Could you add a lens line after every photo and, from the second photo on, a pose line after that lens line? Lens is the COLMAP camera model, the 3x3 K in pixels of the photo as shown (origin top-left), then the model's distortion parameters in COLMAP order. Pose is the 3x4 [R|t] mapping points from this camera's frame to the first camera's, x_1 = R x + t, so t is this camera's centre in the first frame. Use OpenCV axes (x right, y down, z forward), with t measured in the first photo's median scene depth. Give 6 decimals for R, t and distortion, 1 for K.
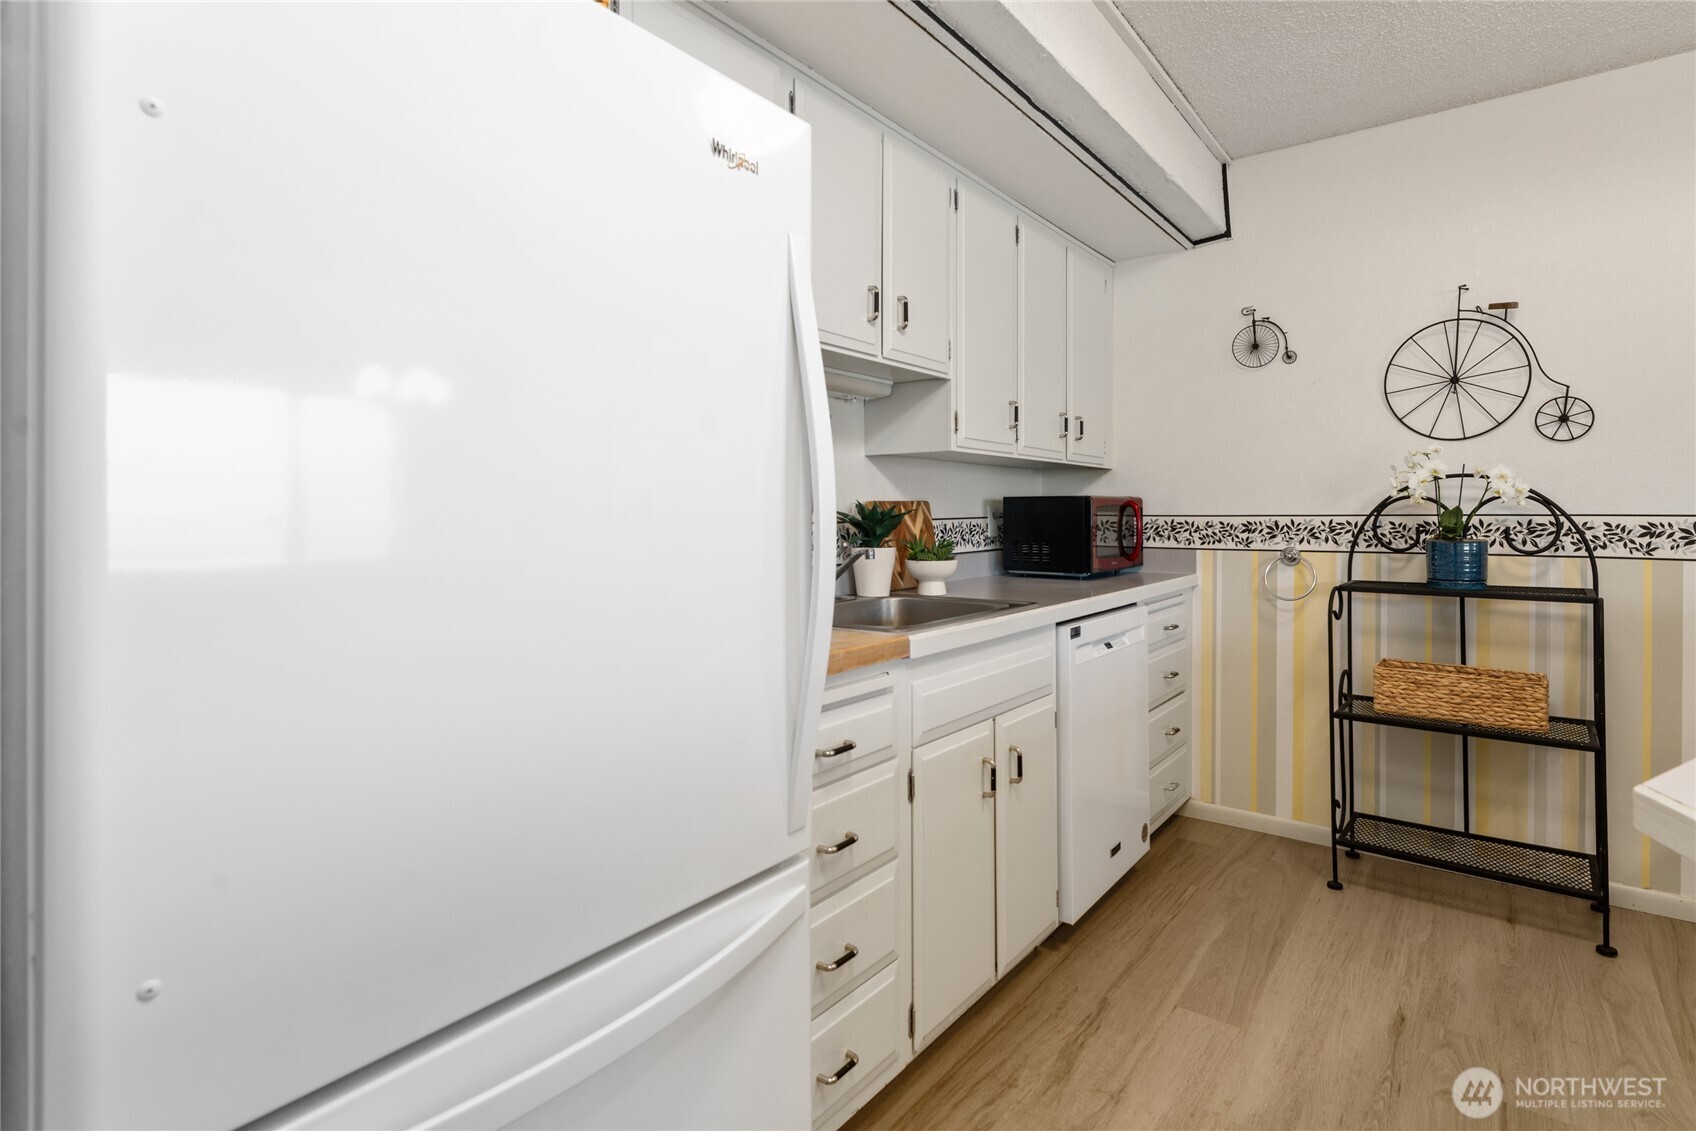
lens RADIAL K [[825.2, 0, 849.9], [0, 825.2, 517.4], [0, 0, 1]] dist [-0.000762, 0.000000]
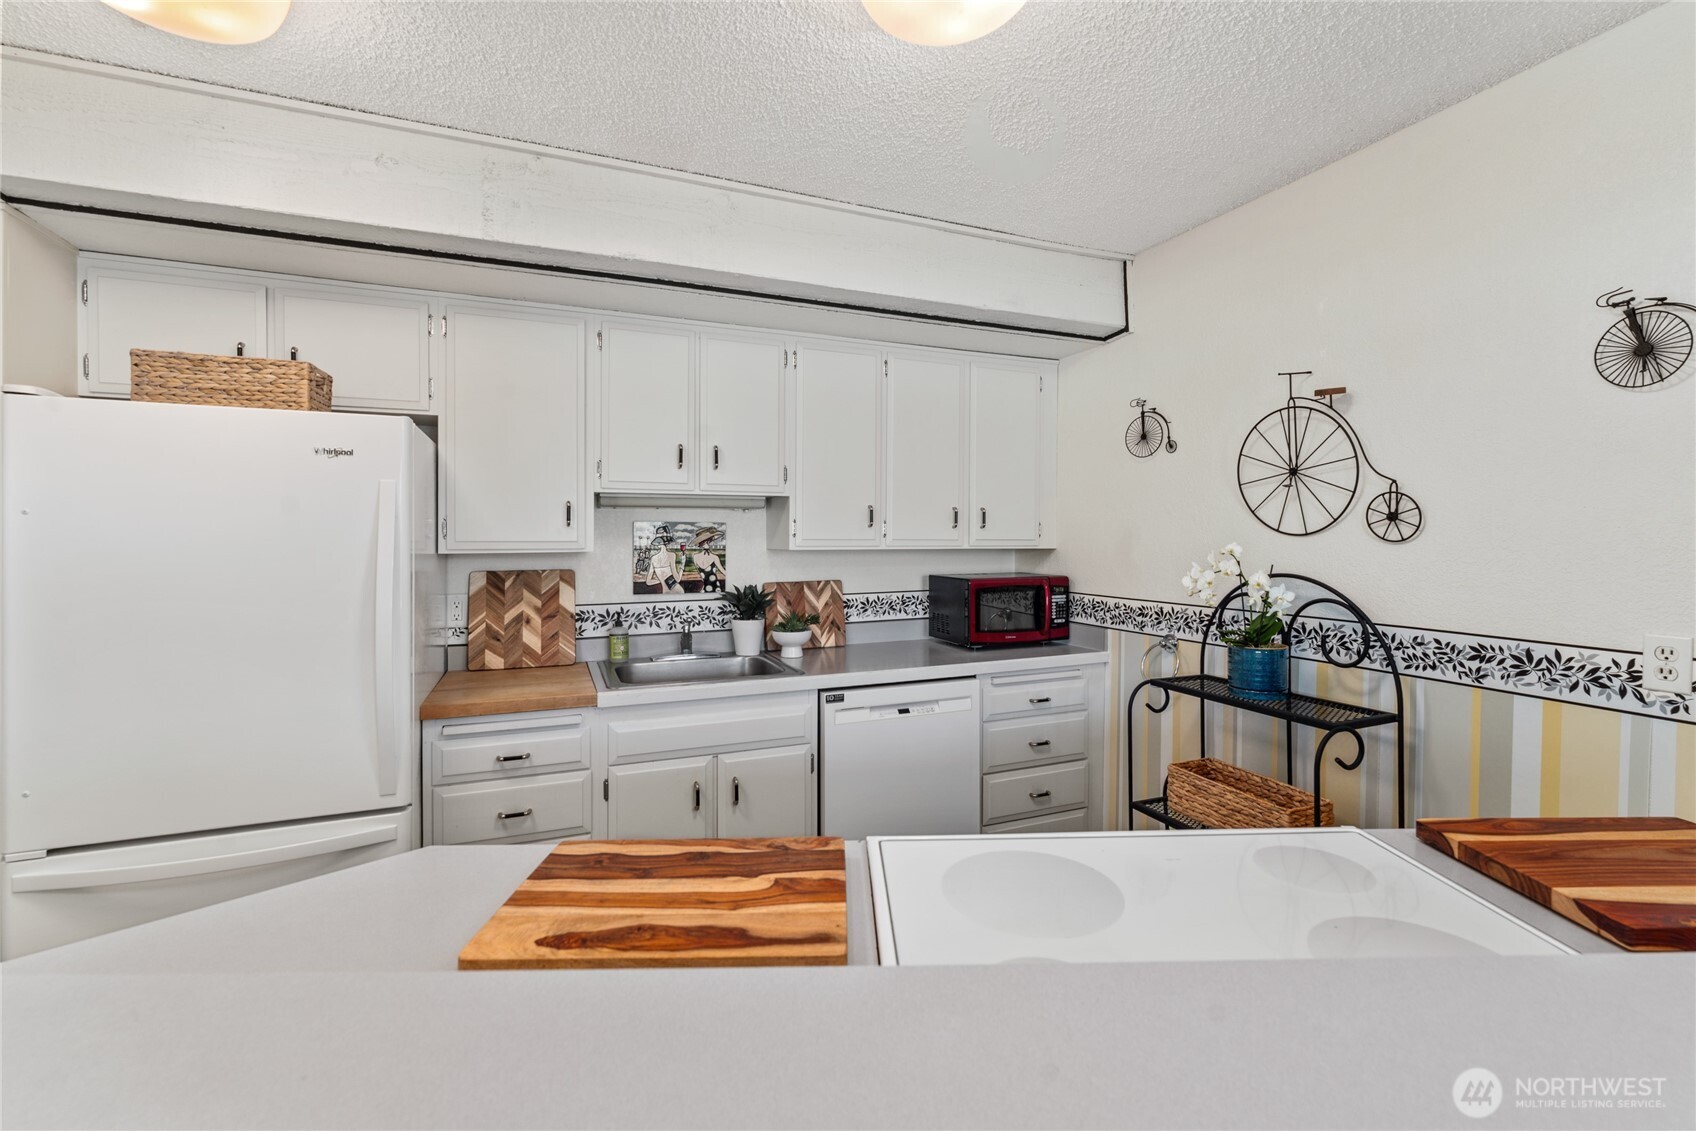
lens RADIAL K [[718.5, 0, 847.2], [0, 718.5, 545.3], [0, 0, 1]] dist [0.001241, 0.000034]
pose [[0.865482, 0.006525, -0.500897, 0.733516], [-0.002784, 0.999962, 0.008215, -0.092293], [0.500932, -0.005715, 0.865468, 0.044933]]
